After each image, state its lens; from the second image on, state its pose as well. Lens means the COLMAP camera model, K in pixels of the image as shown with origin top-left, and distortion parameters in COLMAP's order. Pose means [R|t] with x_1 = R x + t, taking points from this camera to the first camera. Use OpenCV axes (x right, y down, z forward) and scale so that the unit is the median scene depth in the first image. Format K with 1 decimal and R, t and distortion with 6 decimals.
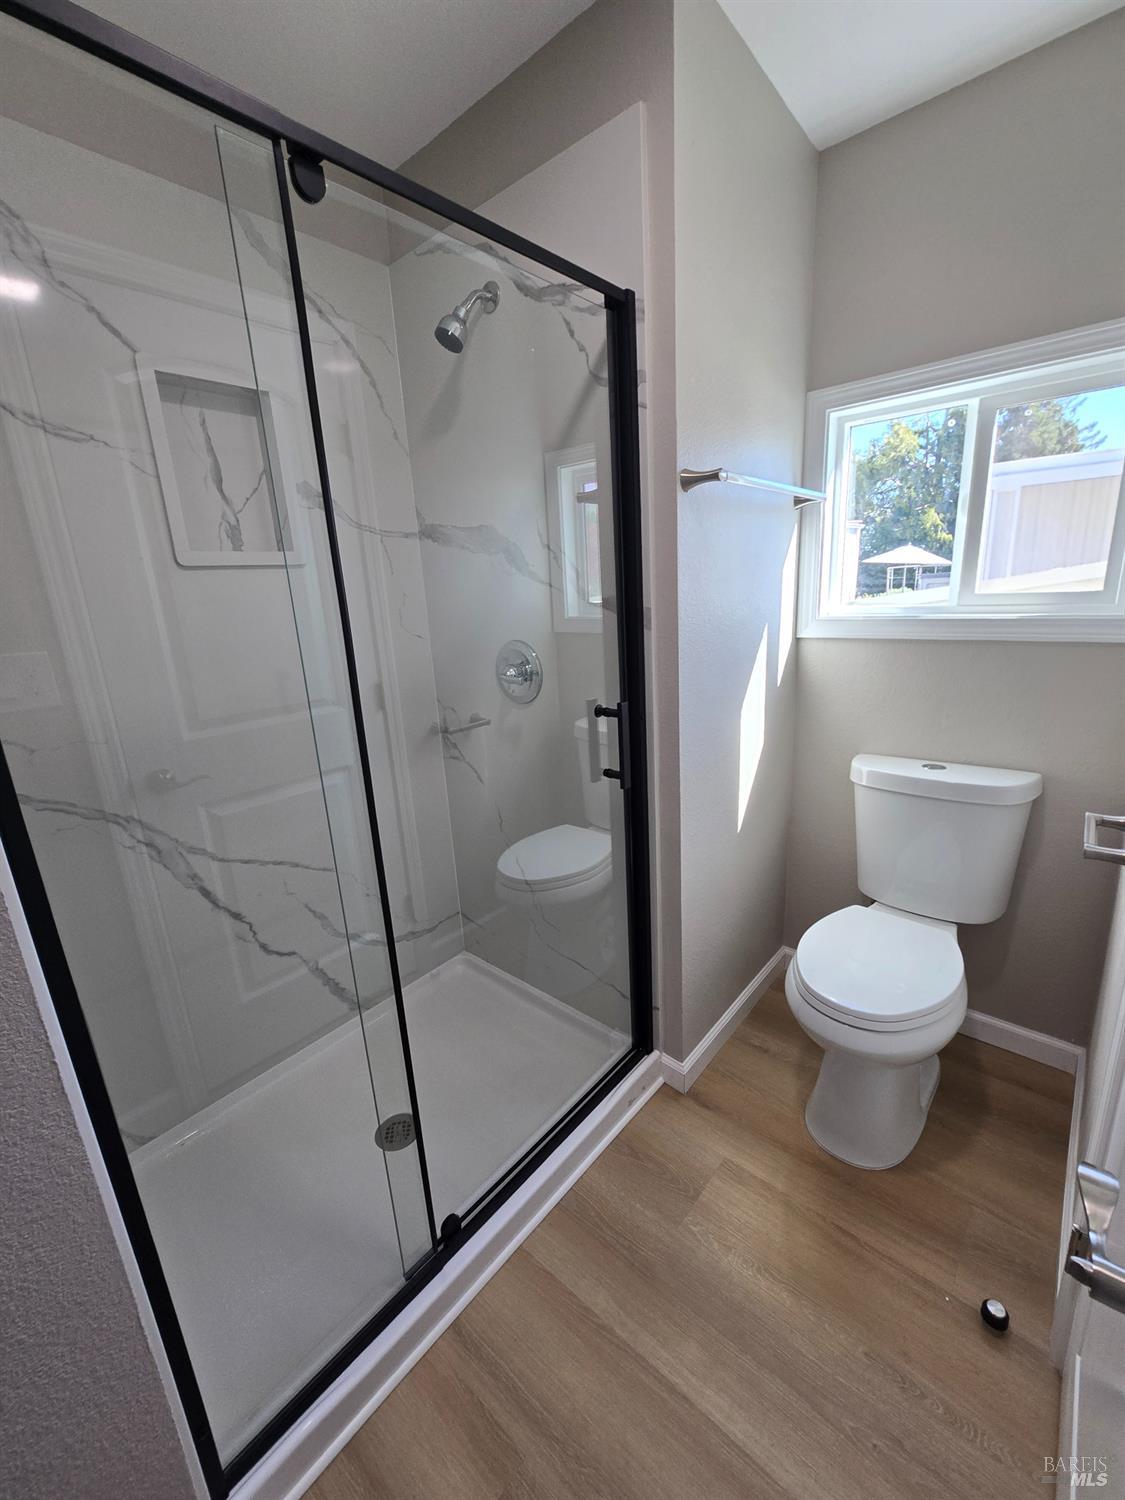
lens RADIAL K [[612.5, 0, 573.5], [0, 612.5, 748.4], [0, 0, 1]] dist [-0.005826, 0.001108]
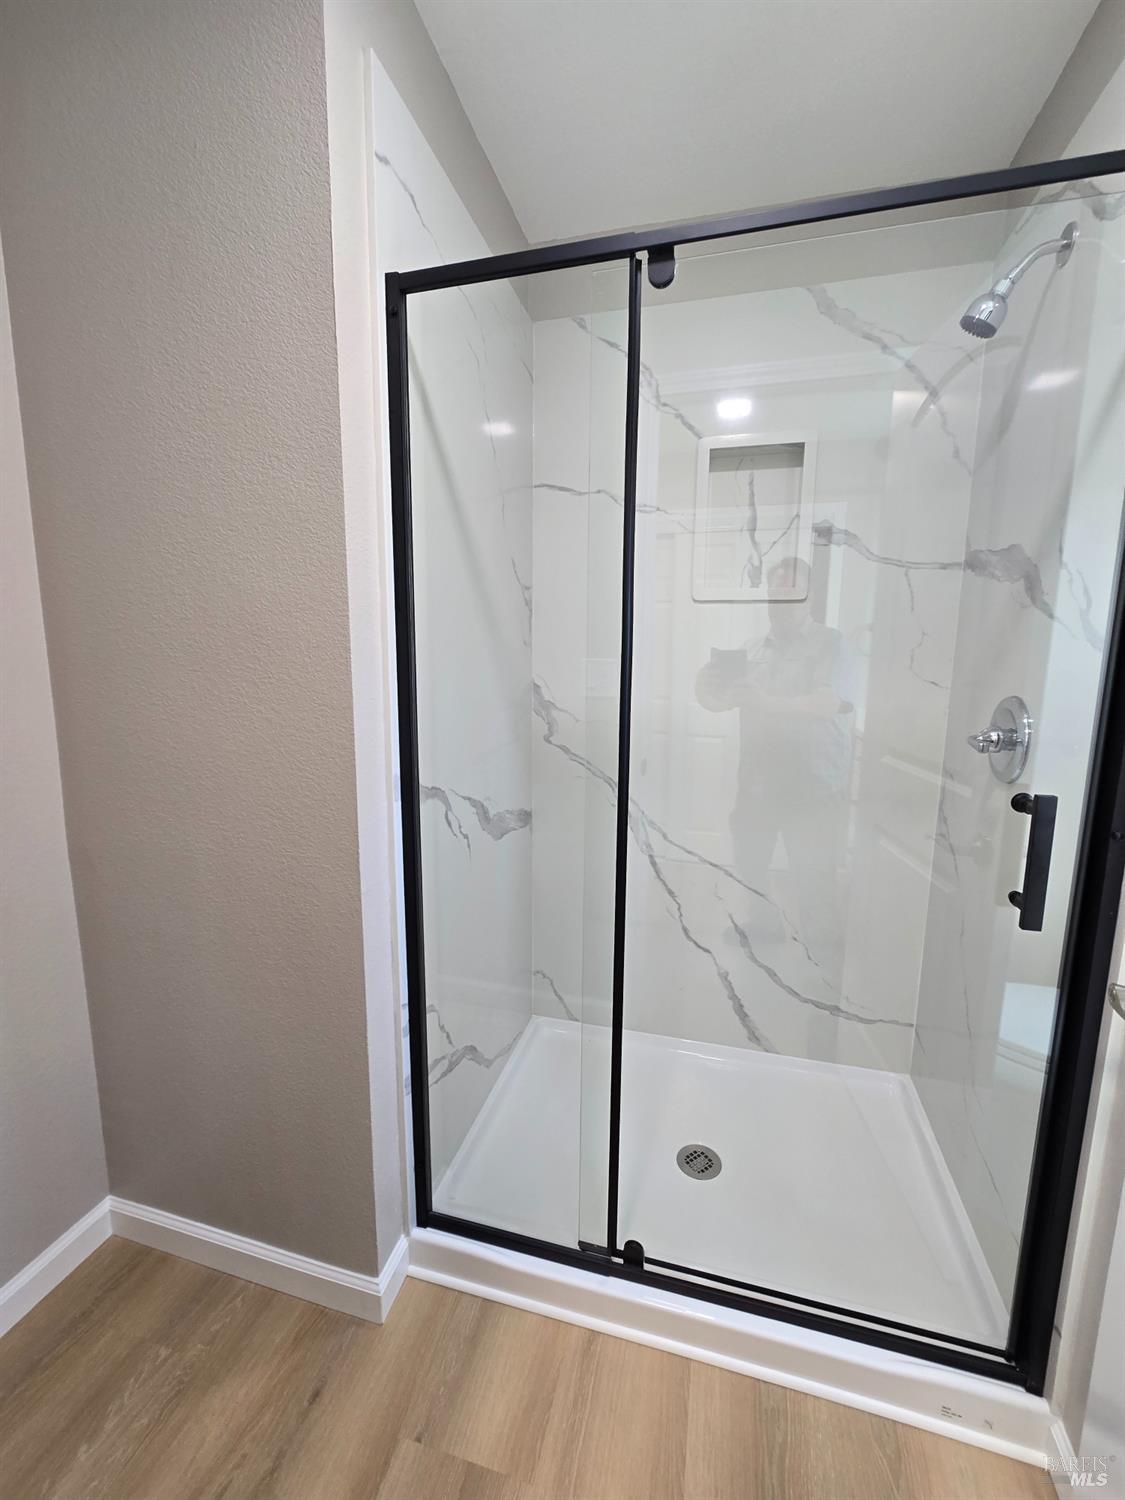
lens RADIAL K [[612.5, 0, 566.9], [0, 612.5, 750.9], [0, 0, 1]] dist [-0.005826, 0.001108]
pose [[0.429572, 0.195262, -0.881669, 0.376390], [-0.266749, 0.960212, 0.082690, -0.034933], [0.862736, 0.199663, 0.464566, 0.239088]]
